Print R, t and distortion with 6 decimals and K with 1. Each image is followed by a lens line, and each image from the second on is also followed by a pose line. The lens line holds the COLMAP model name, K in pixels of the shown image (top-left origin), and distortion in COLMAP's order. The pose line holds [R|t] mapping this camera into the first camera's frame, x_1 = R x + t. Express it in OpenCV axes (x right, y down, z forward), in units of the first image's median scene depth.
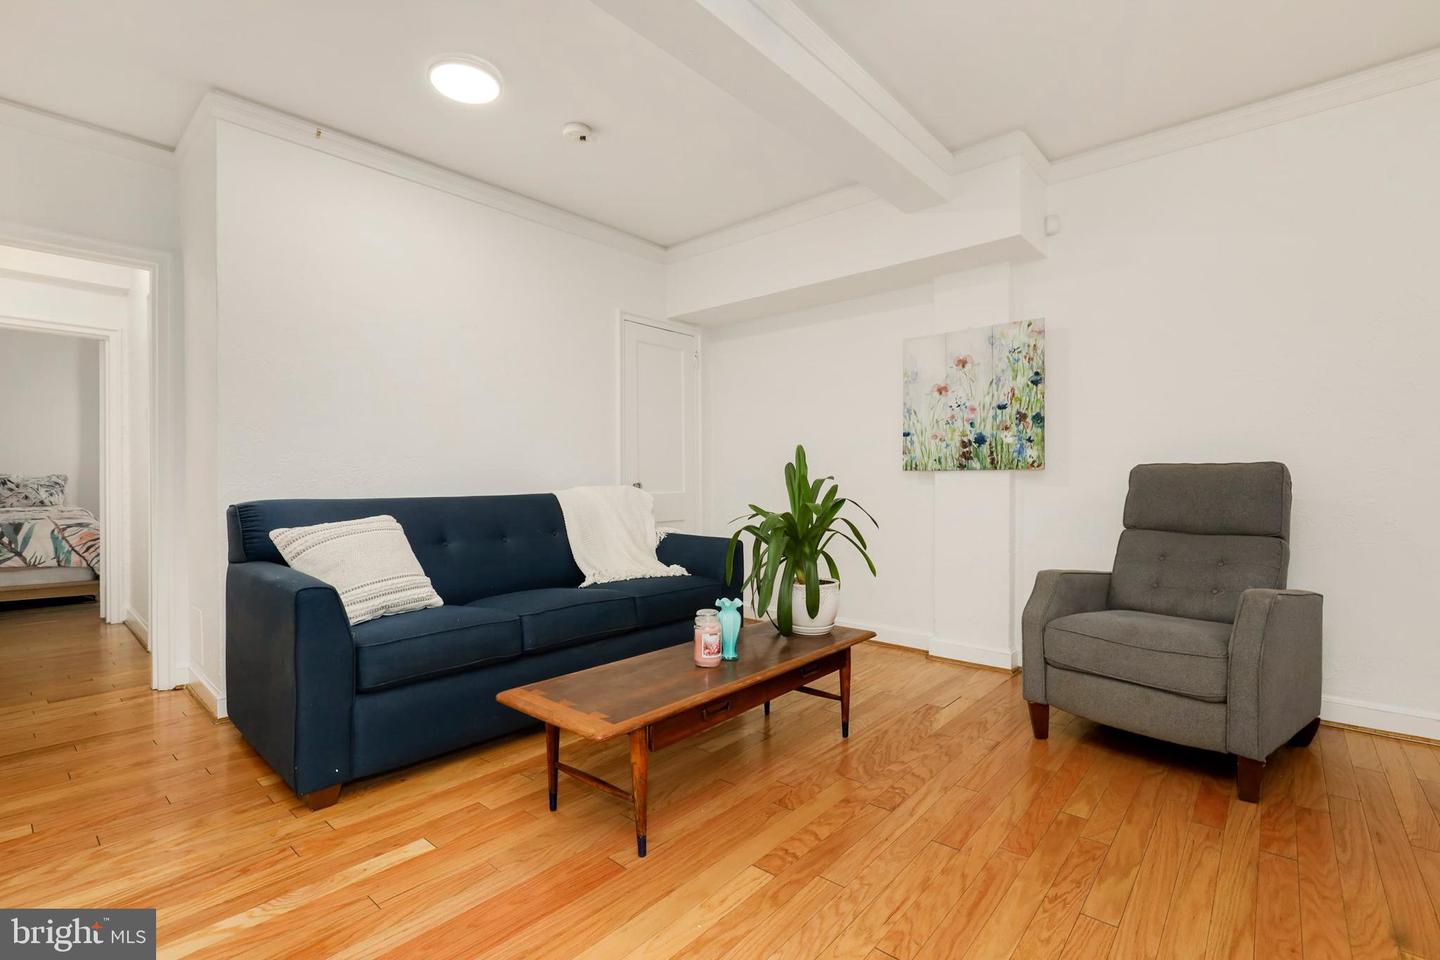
lens RADIAL K [[660.8, 0, 720.0], [0, 660.8, 480.0], [0, 0, 1]] dist [-0.020759, 0.007885]
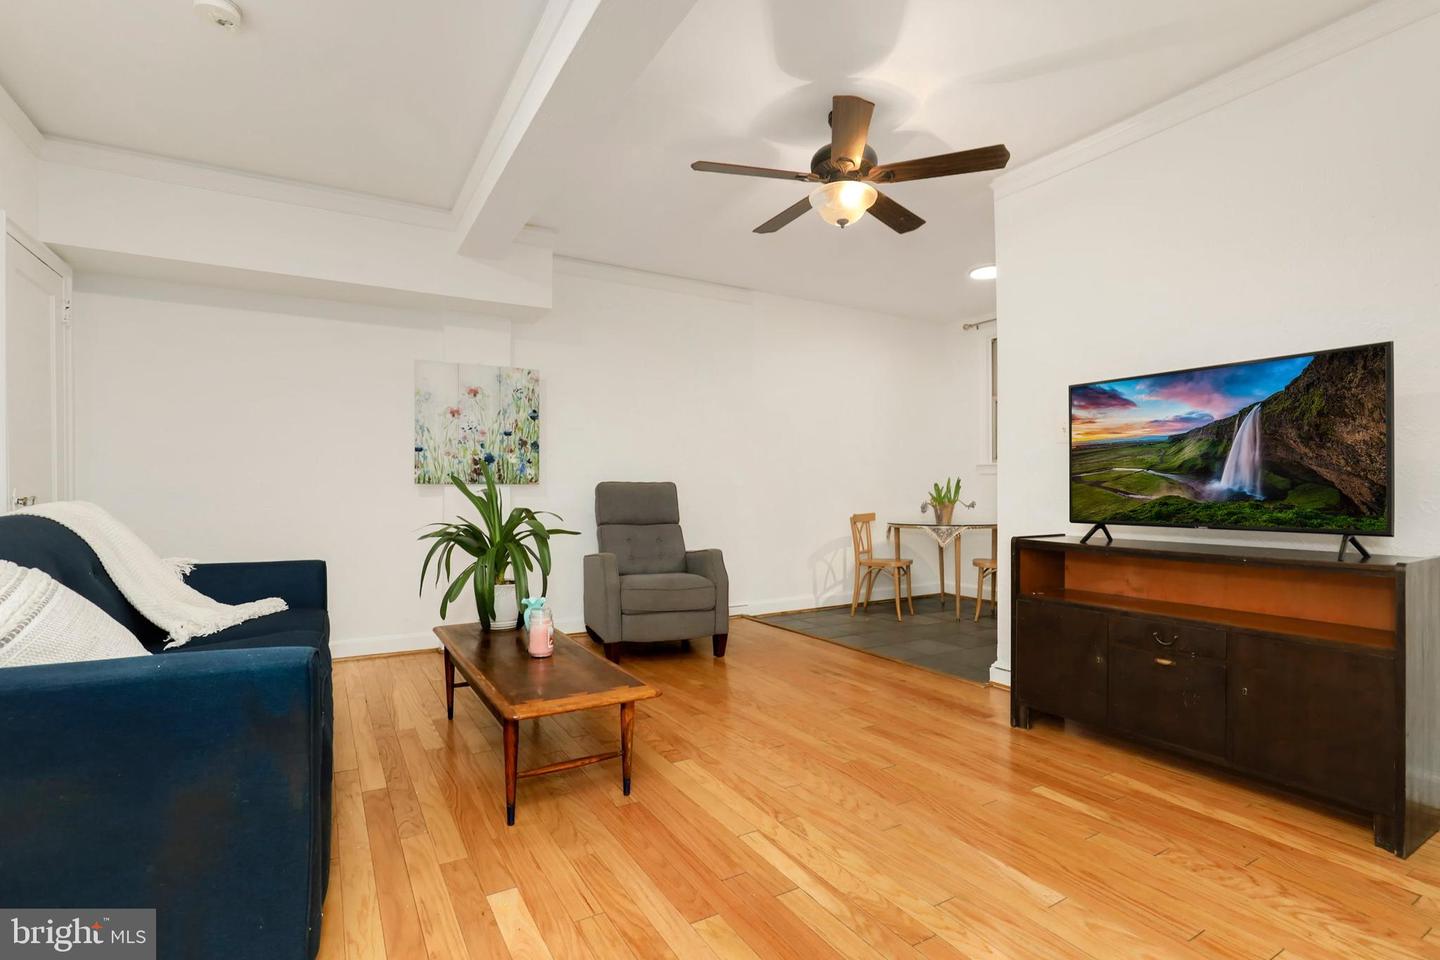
lens RADIAL K [[668.3, 0, 715.3], [0, 668.3, 484.3], [0, 0, 1]] dist [-0.009156, 0.000733]
pose [[0.321926, 0.010854, 0.946703, -0.617502], [0.001360, 0.999928, -0.011927, 0.000561], [-0.946764, 0.005127, 0.321888, 0.211731]]
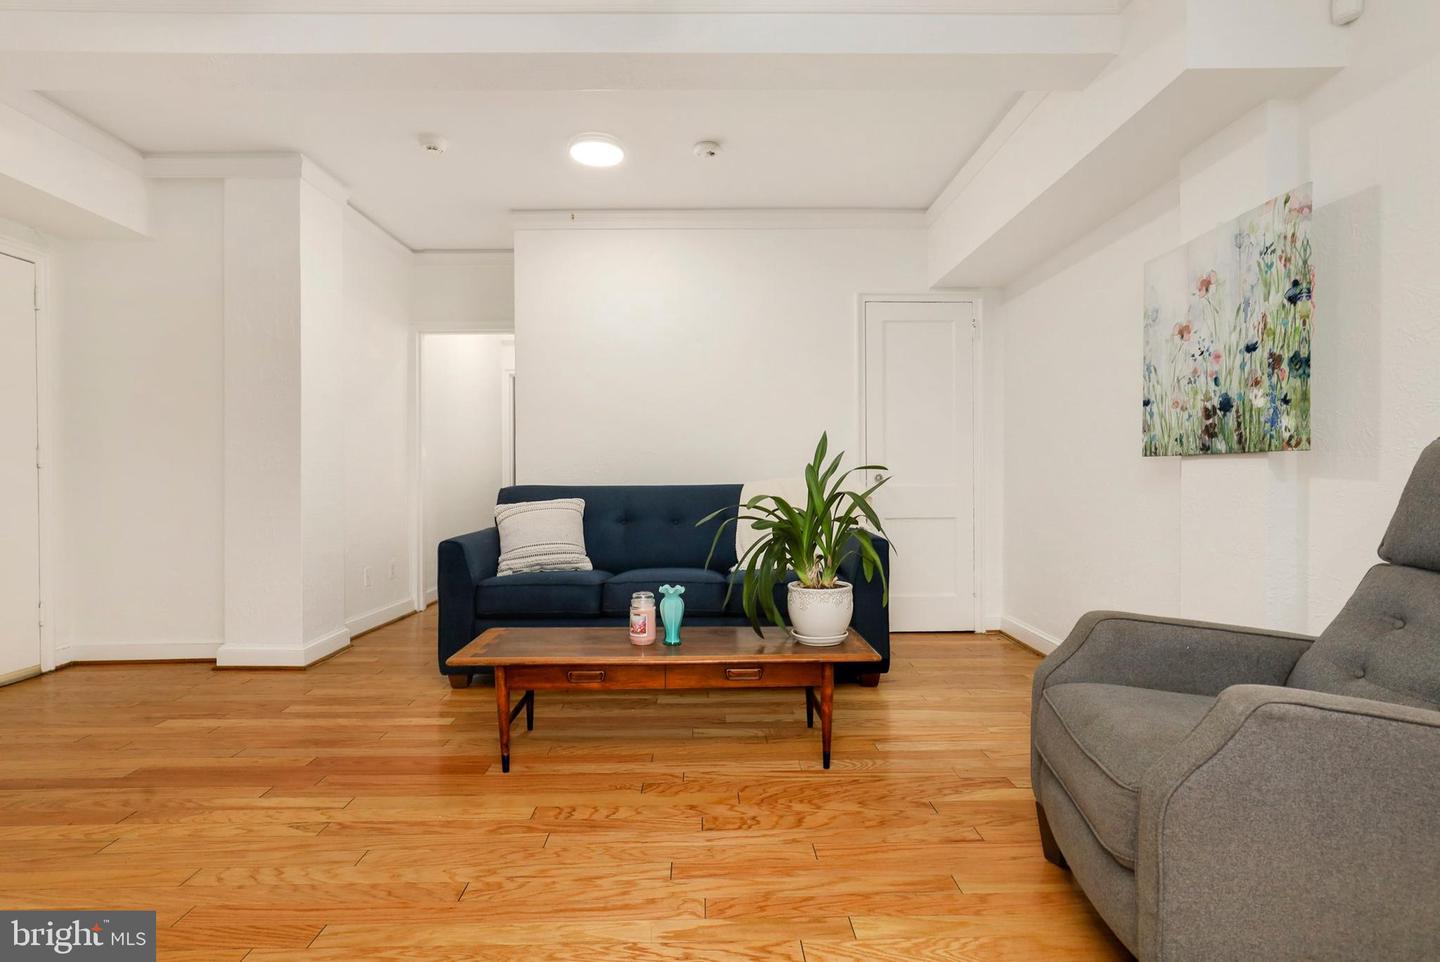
lens RADIAL K [[705.7, 0, 720.1], [0, 705.7, 477.8], [0, 0, 1]] dist [-0.009331, 0.007595]
pose [[0.668050, 0.003954, -0.744106, 0.560306], [0.001213, 0.999979, 0.006403, 0.002695], [0.744115, -0.005180, 0.668031, 0.201247]]
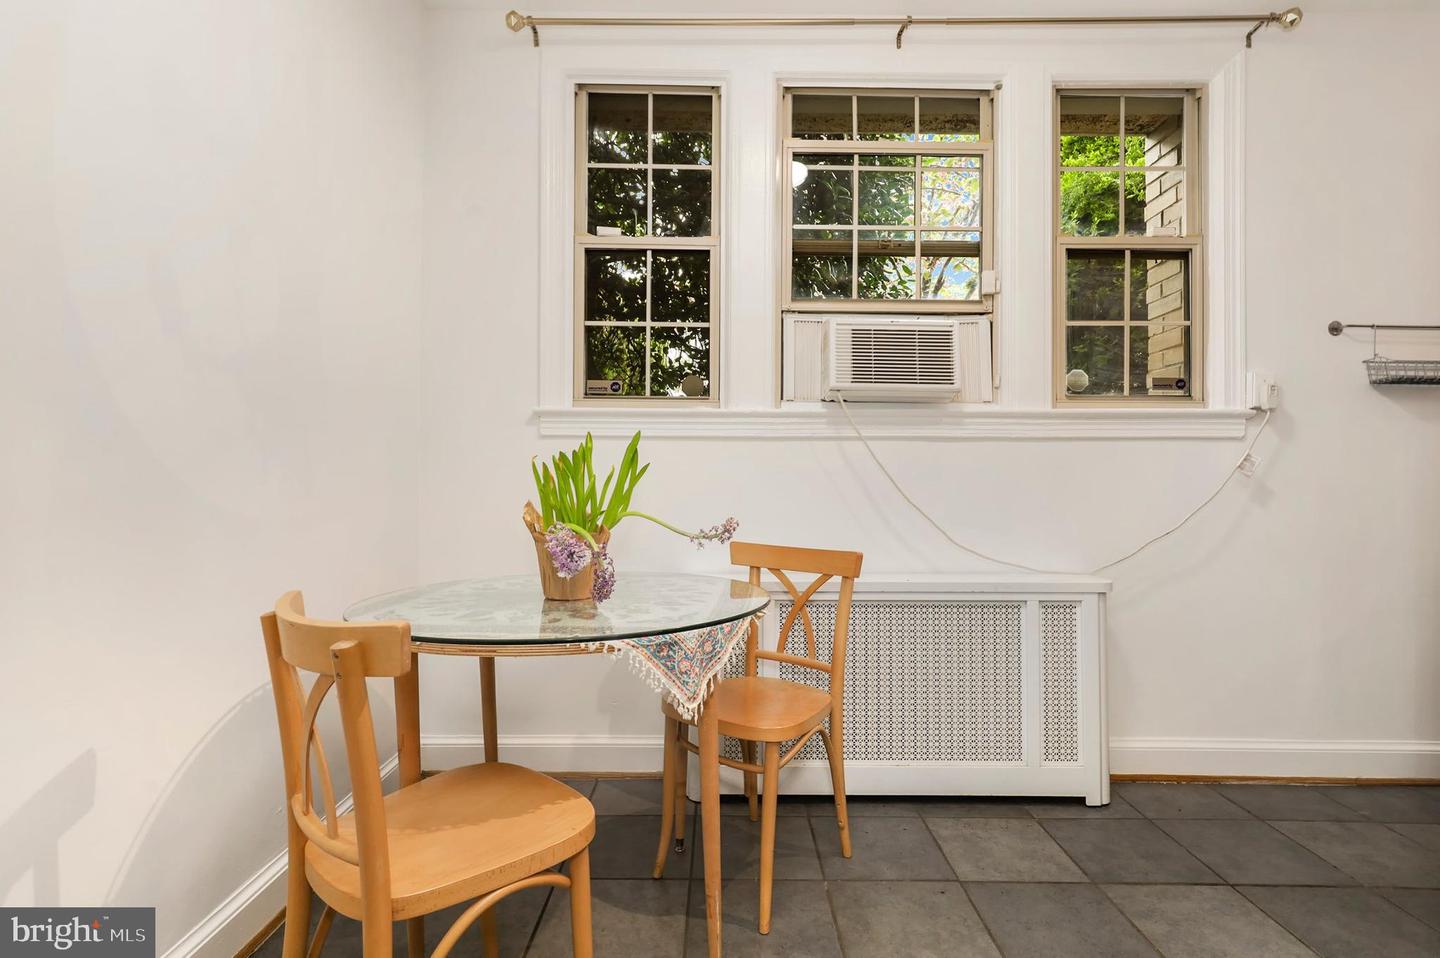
lens RADIAL K [[697.1, 0, 715.2], [0, 697.1, 482.0], [0, 0, 1]] dist [-0.005290, -0.000210]
pose [[-0.655669, 0.002578, 0.755044, 0.627518], [0.002848, 0.999996, -0.000942, -0.001376], [-0.755043, 0.001533, -0.655674, 0.432961]]
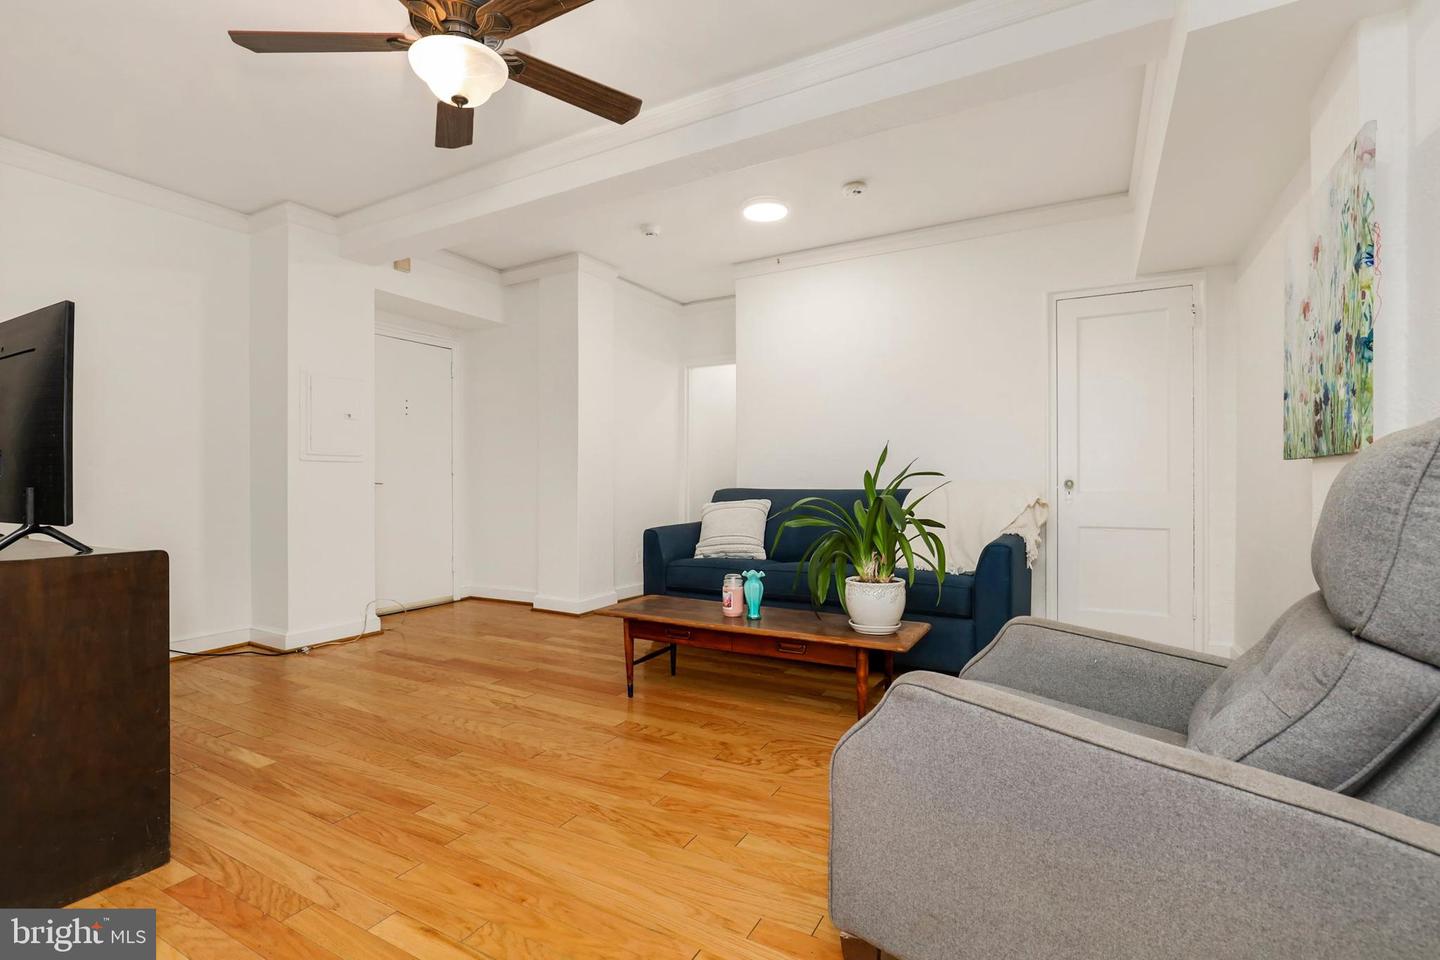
lens RADIAL K [[668.3, 0, 715.3], [0, 668.3, 484.3], [0, 0, 1]] dist [-0.009156, 0.000733]
pose [[0.201024, 0.008502, -0.979549, 0.791305], [-0.000321, 0.999963, 0.008613, 0.002383], [0.979586, -0.001417, 0.201019, 0.424335]]
